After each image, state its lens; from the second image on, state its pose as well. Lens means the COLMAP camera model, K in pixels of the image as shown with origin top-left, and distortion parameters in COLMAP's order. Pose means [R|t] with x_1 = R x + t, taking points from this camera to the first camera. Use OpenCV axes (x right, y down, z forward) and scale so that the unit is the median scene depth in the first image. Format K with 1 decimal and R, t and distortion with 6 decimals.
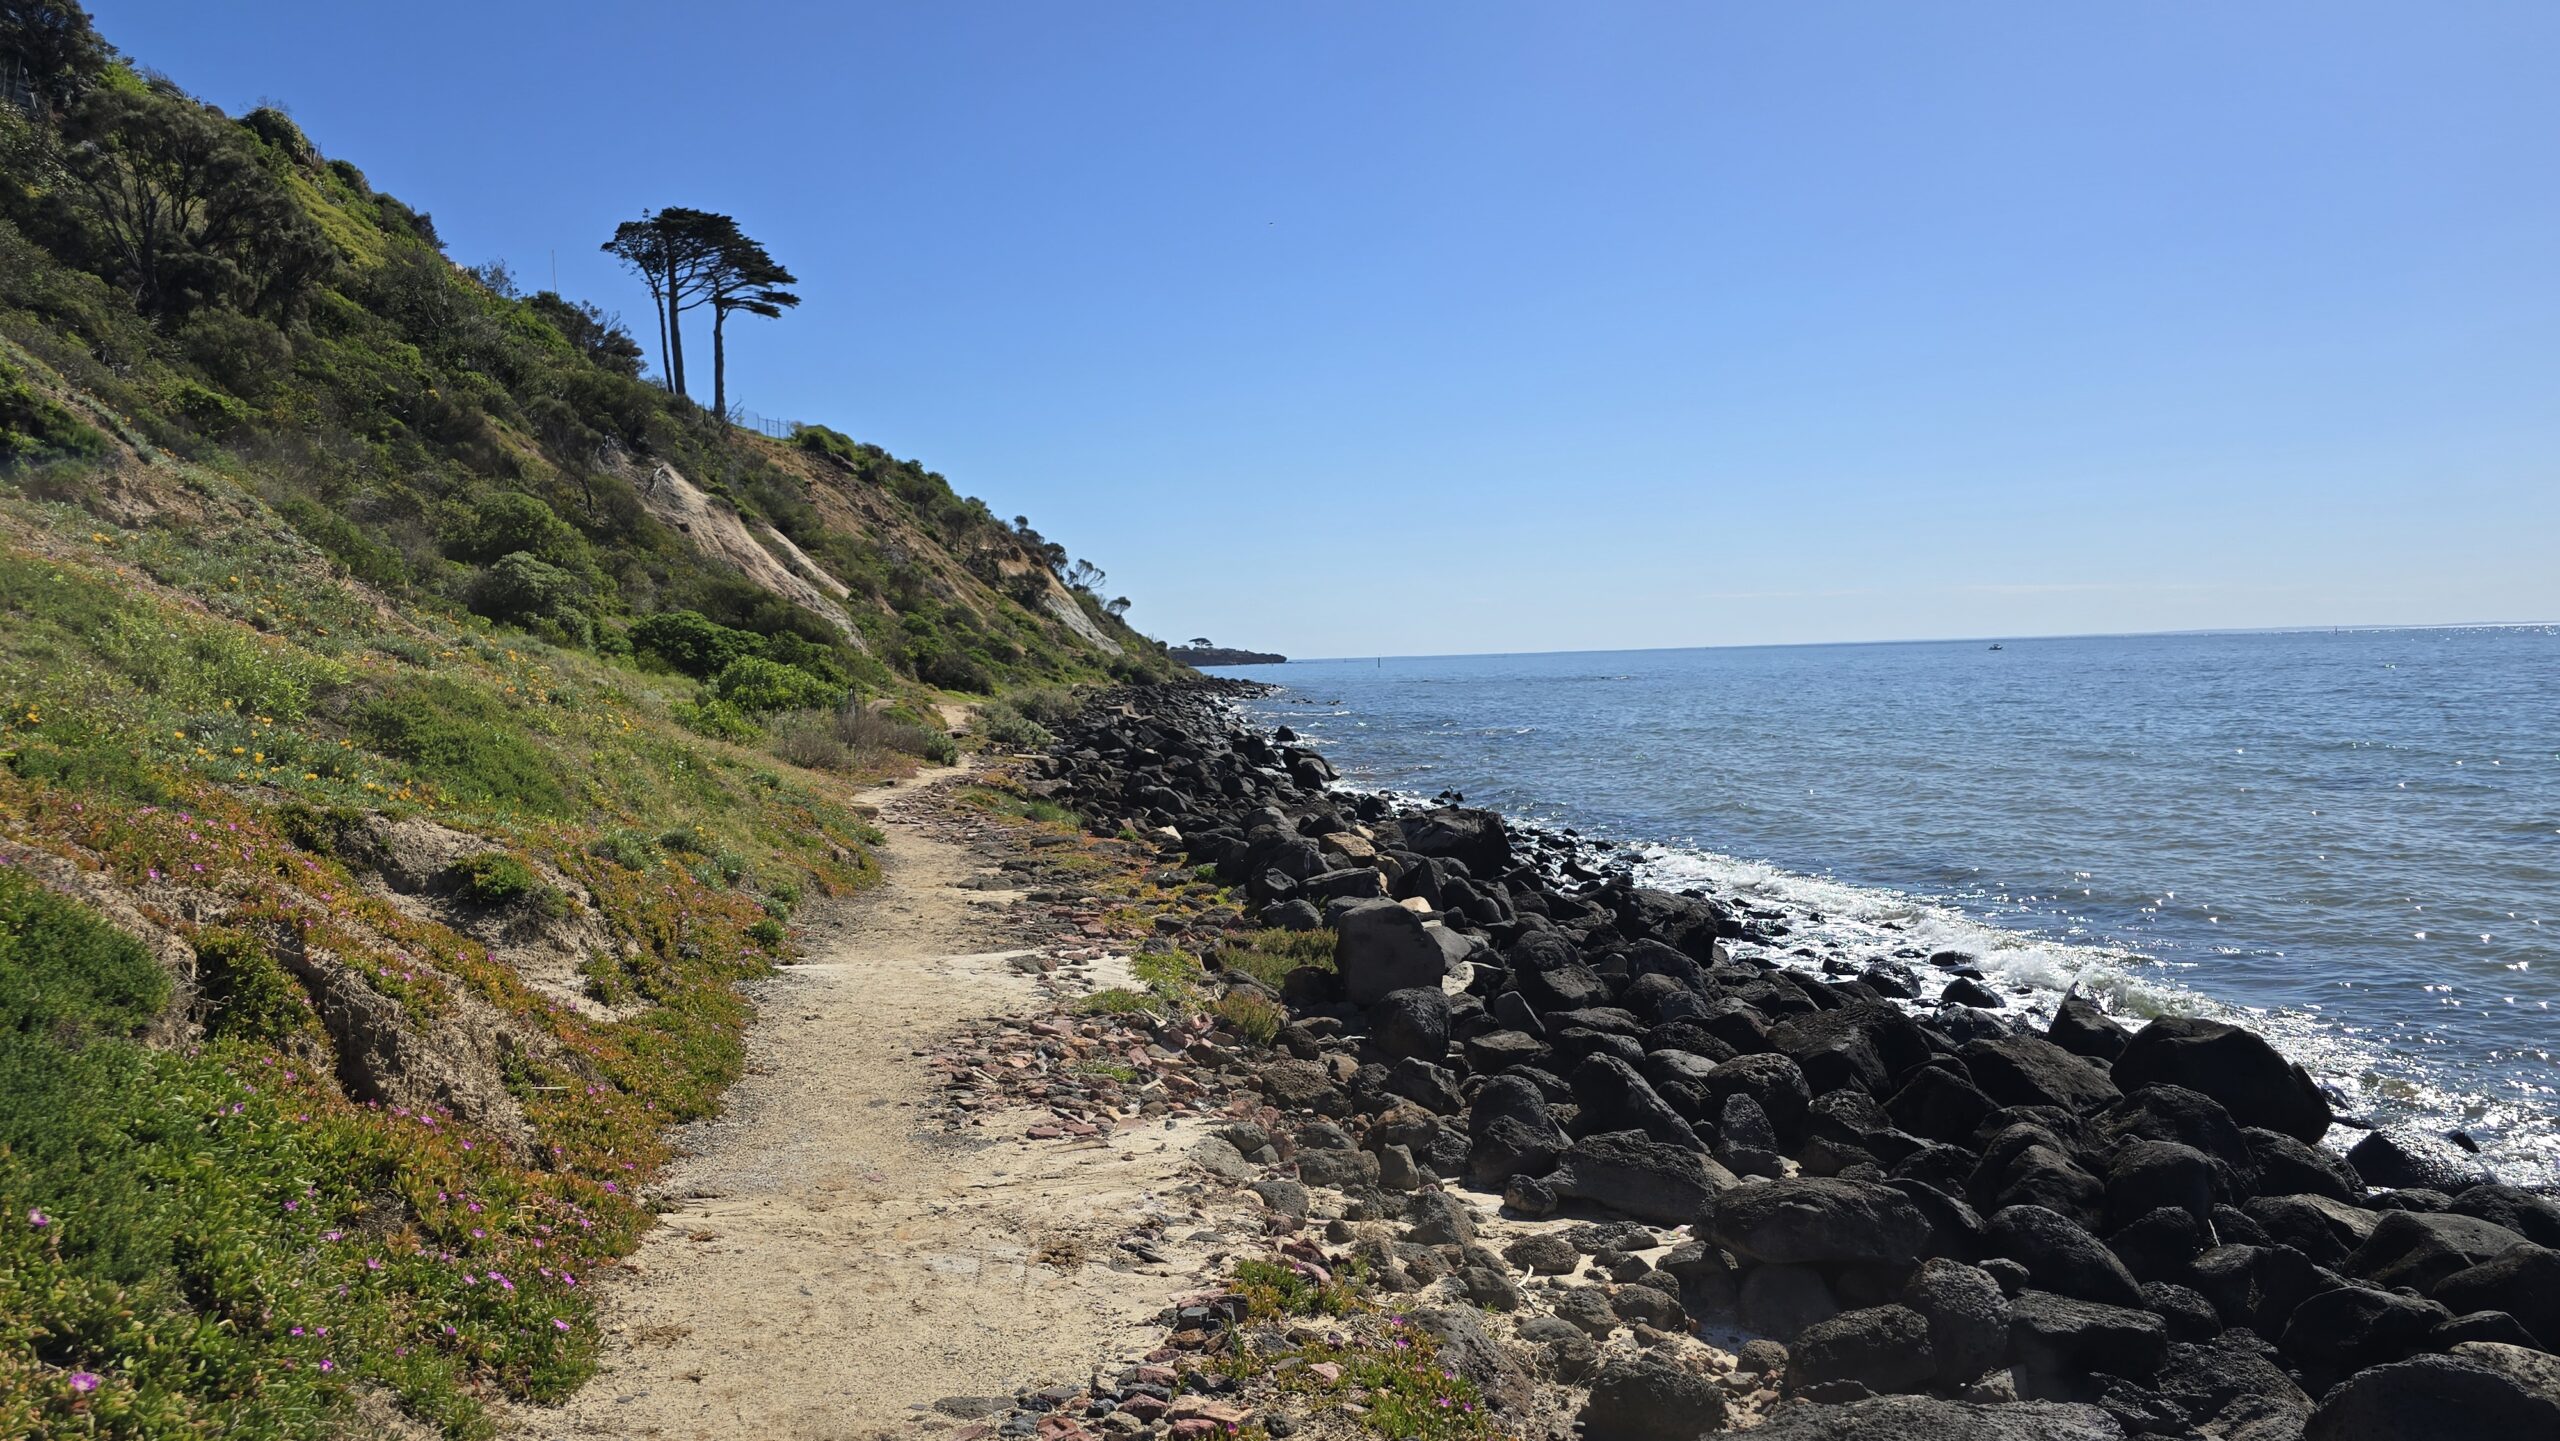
lens RADIAL K [[1716.8, 0, 1280.0], [0, 1716.8, 720.5], [0, 0, 1]] dist [0.009206, 0.000459]
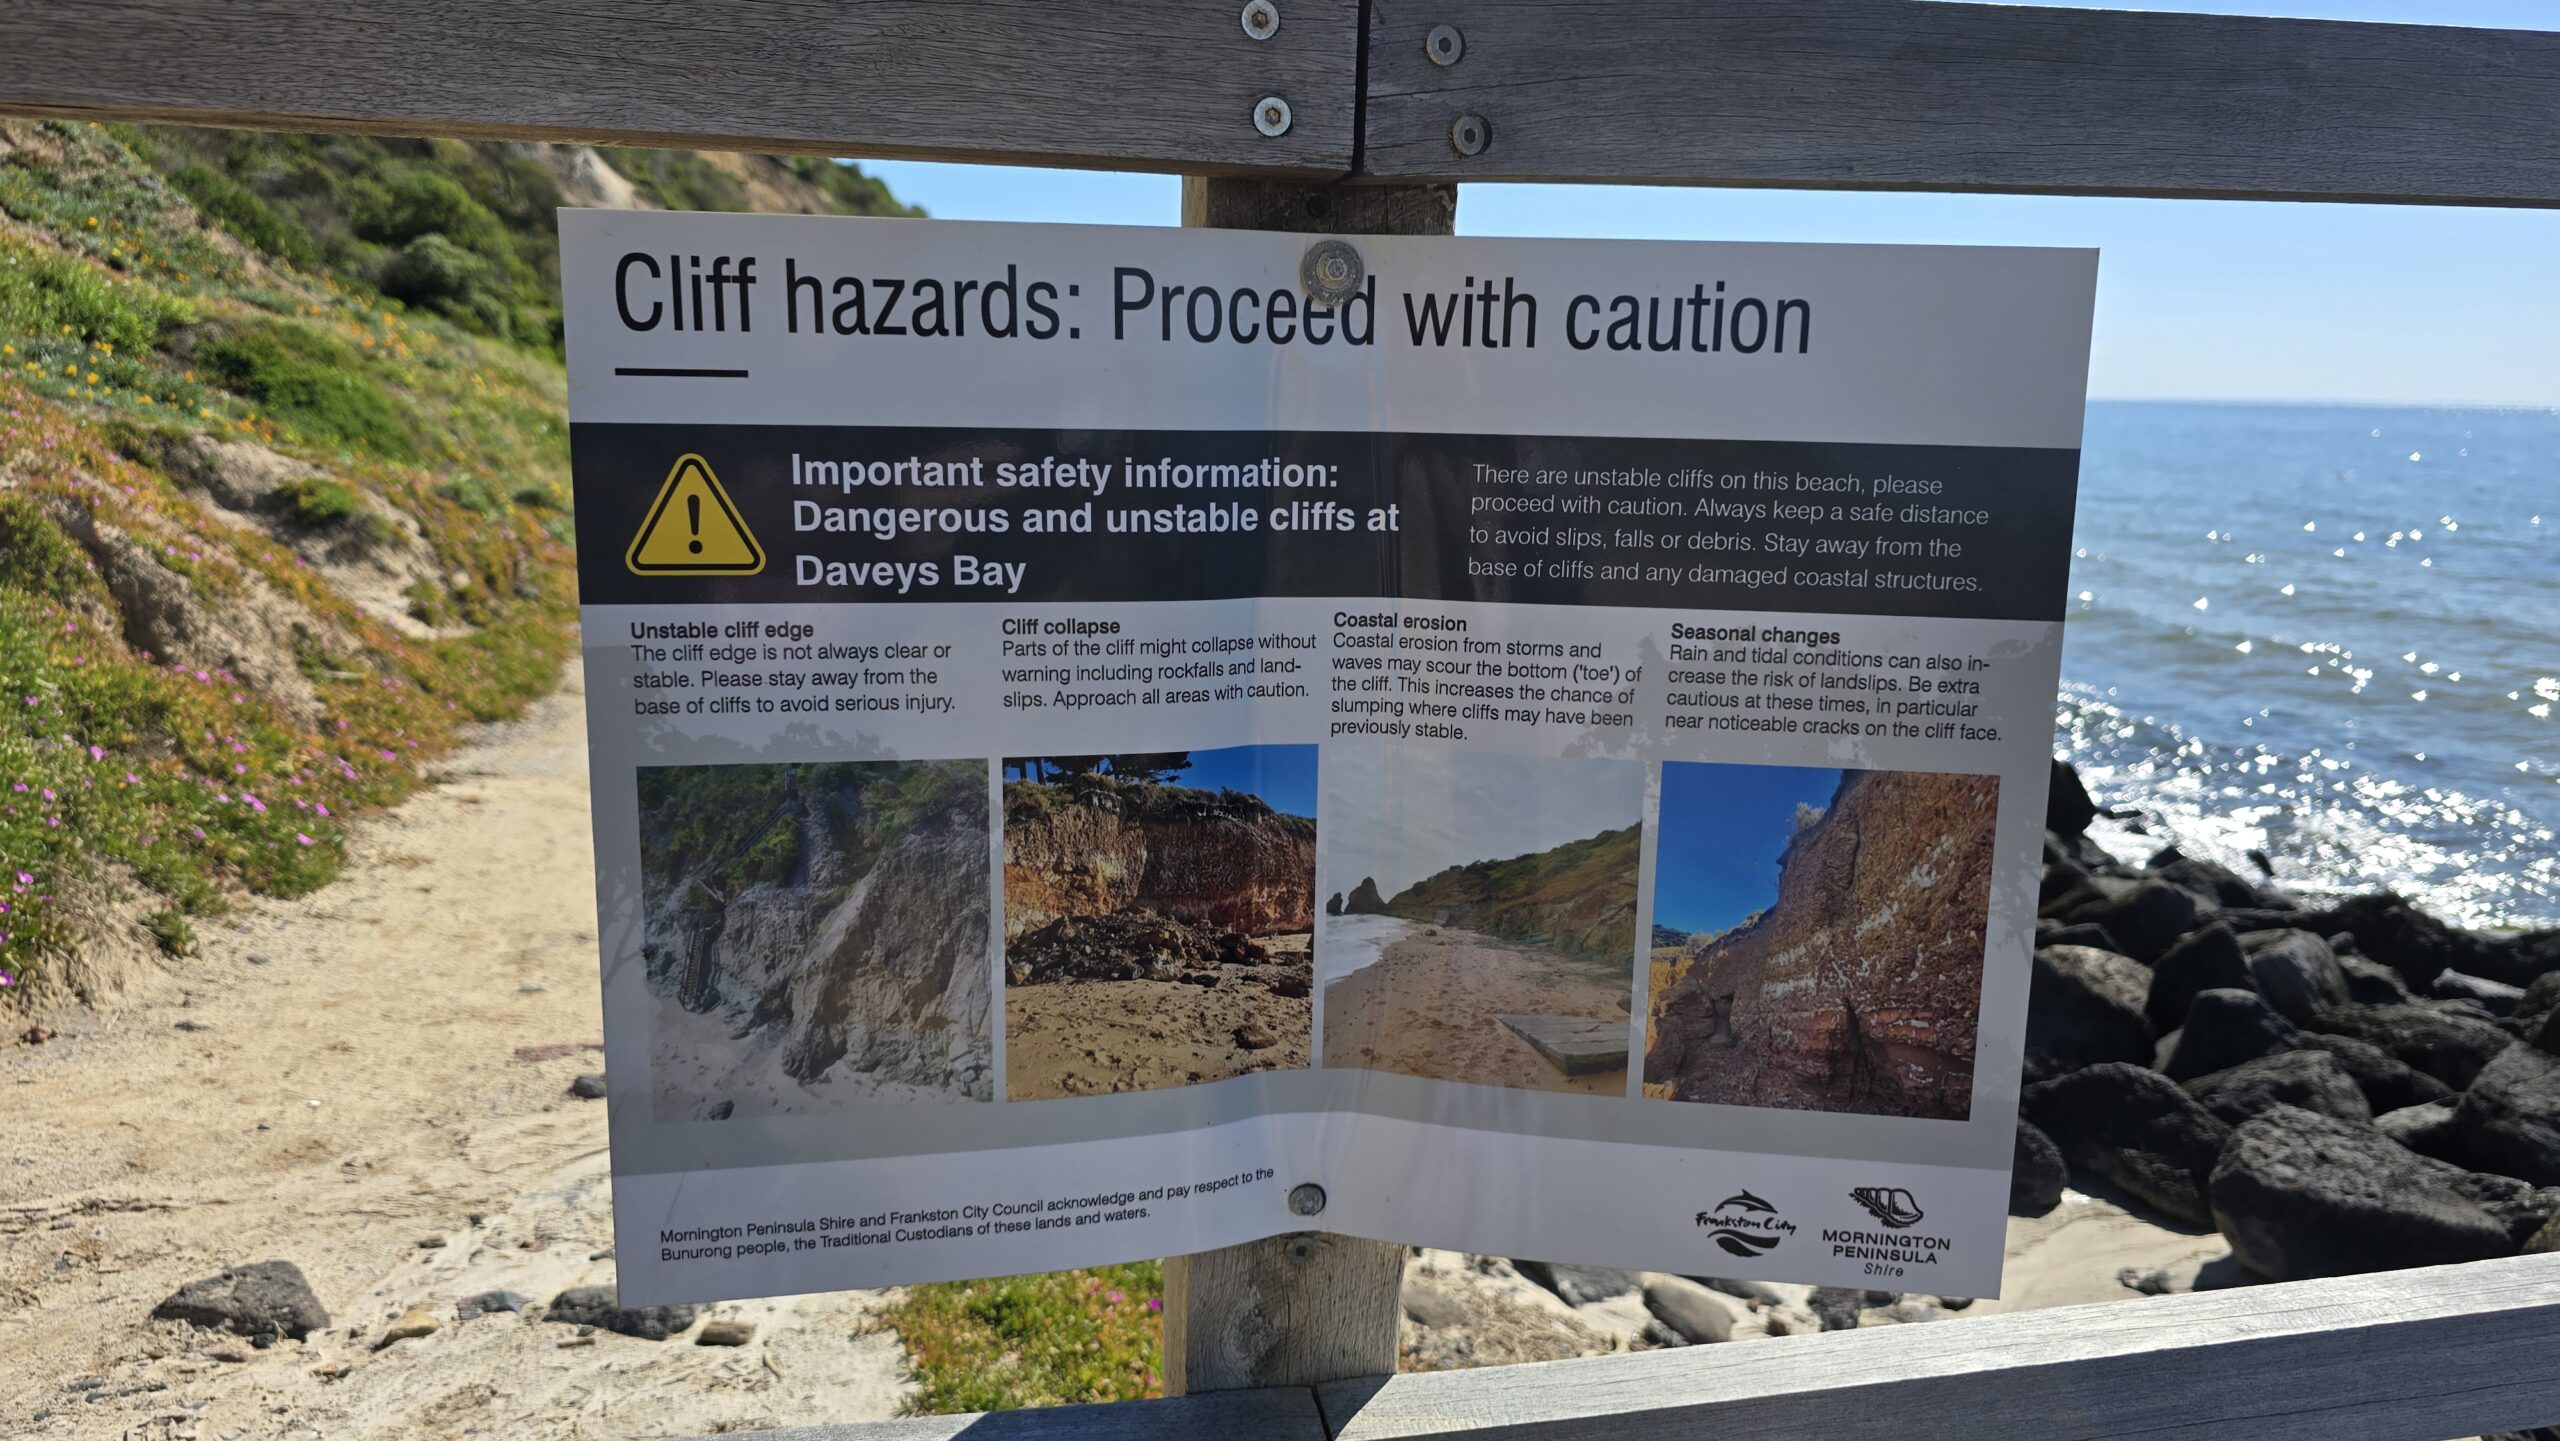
lens RADIAL K [[1757.2, 0, 1280.0], [0, 1757.2, 720.5], [0, 0, 1]] dist [0.002168, -0.001154]
pose [[0.999228, 0.038186, 0.009219, 0.115255], [-0.039099, 0.989481, 0.139280, 0.049960], [-0.003804, -0.139533, 0.990210, -0.072521]]
